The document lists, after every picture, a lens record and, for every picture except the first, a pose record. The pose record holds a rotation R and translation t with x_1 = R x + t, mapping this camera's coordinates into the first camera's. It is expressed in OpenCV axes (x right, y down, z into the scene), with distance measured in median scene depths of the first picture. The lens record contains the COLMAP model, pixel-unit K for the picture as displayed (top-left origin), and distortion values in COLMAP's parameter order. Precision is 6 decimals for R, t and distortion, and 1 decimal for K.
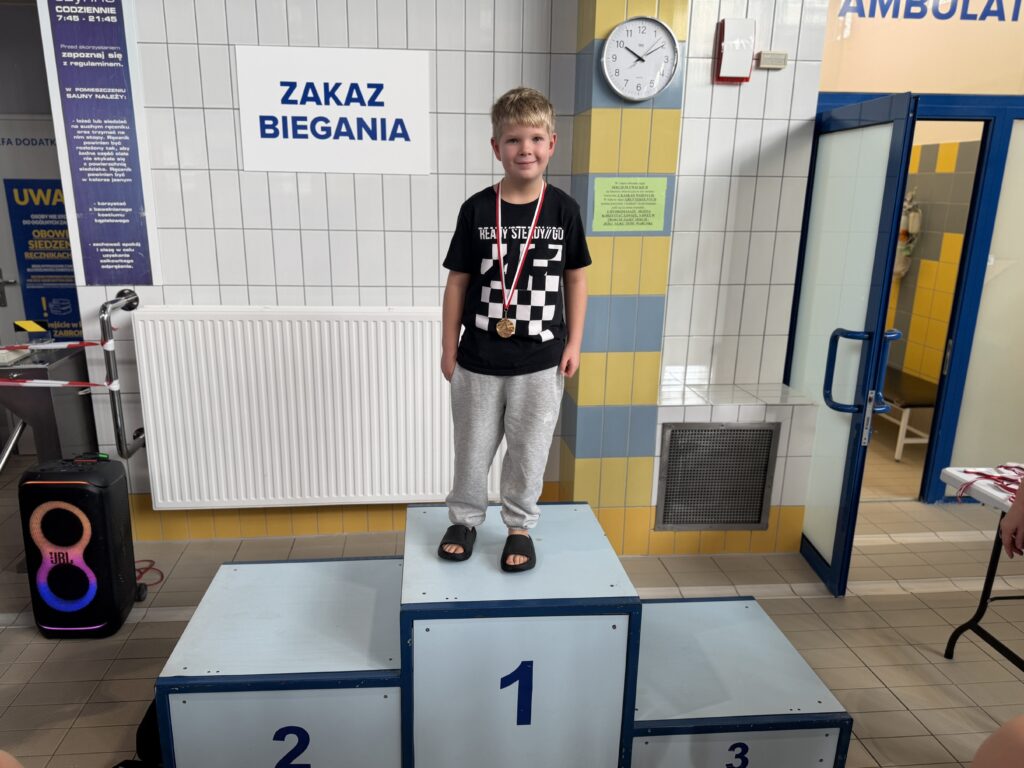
lens RADIAL K [[775.6, 0, 492.9], [0, 775.6, 409.9], [0, 0, 1]] dist [-0.006643, -0.000341]
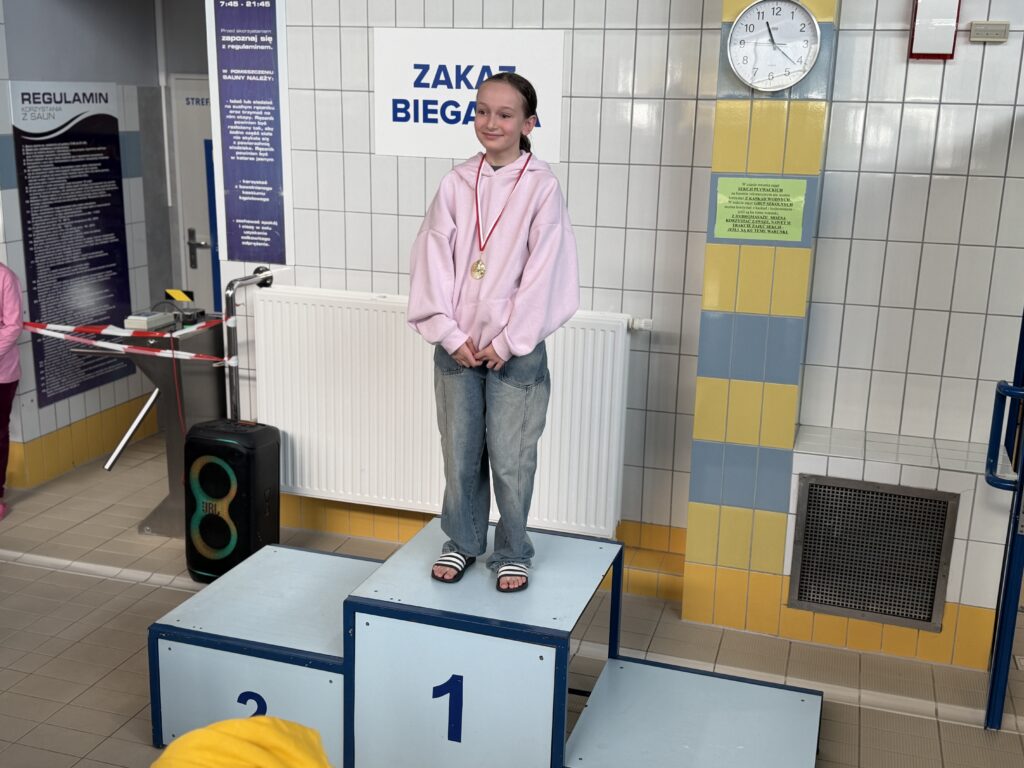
lens RADIAL K [[1106.3, 0, 512.0], [0, 1106.3, 384.0], [0, 0, 1]] dist [0.177591, -0.431338]
pose [[0.924070, 0.106046, -0.367218, 0.384860], [-0.119410, 0.992749, -0.013798, -0.025454], [0.363092, 0.056600, 0.930033, -0.221984]]
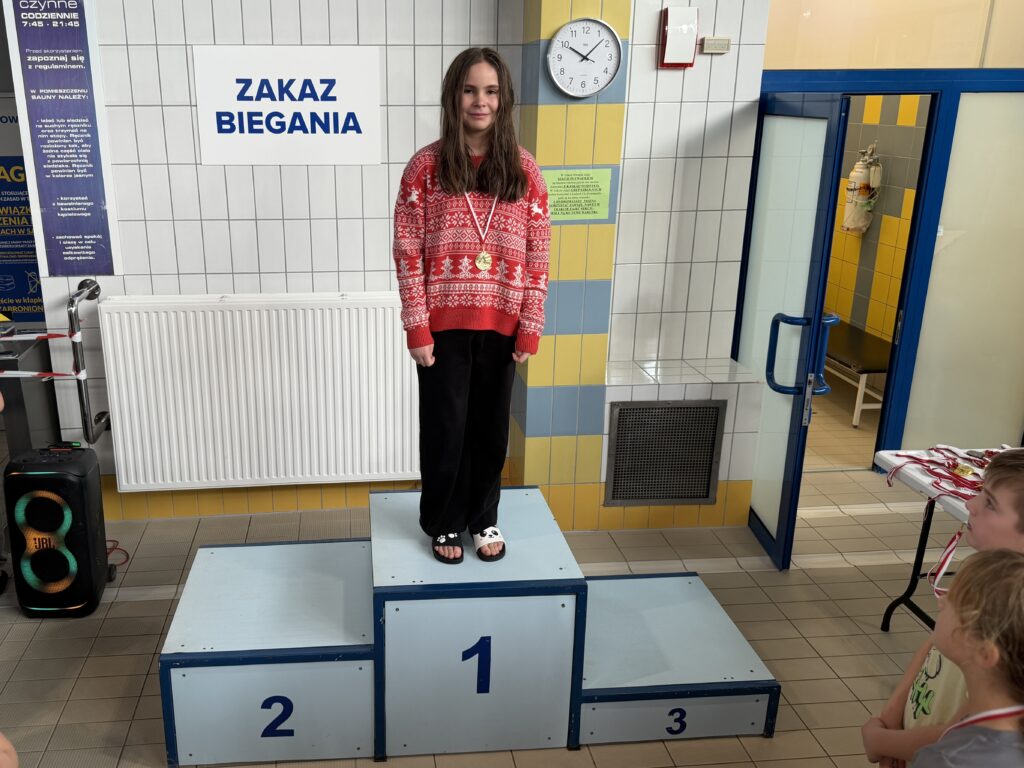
lens RADIAL K [[868.8, 0, 418.8], [0, 868.8, 363.9], [0, 0, 1]] dist [0.061805, -0.130456]
pose [[0.999838, -0.012461, -0.013011, -0.020130], [0.012682, 0.999774, 0.017069, -0.060148], [0.012795, -0.017231, 0.999770, -0.167844]]
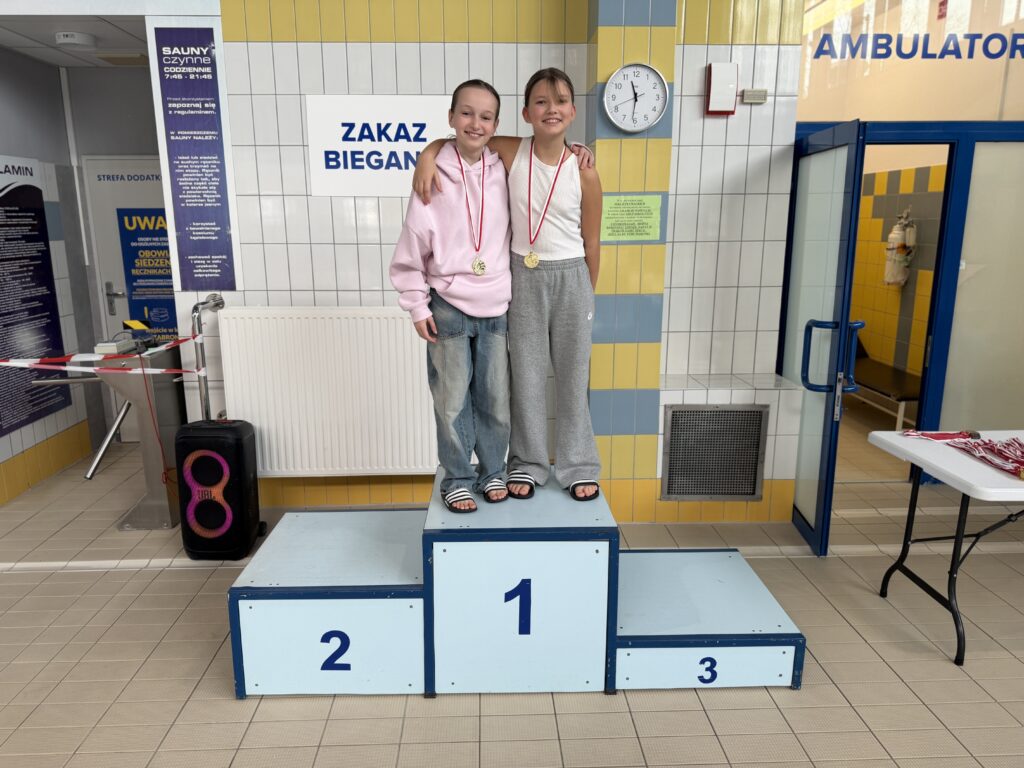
lens RADIAL K [[734.3, 0, 512.0], [0, 734.3, 384.0], [0, 0, 1]] dist [0.004002, -0.010968]
pose [[0.998478, -0.002264, -0.055100, 0.055414], [-0.001092, 0.998149, -0.060801, 0.055660], [0.055135, 0.060769, 0.996628, -0.112456]]
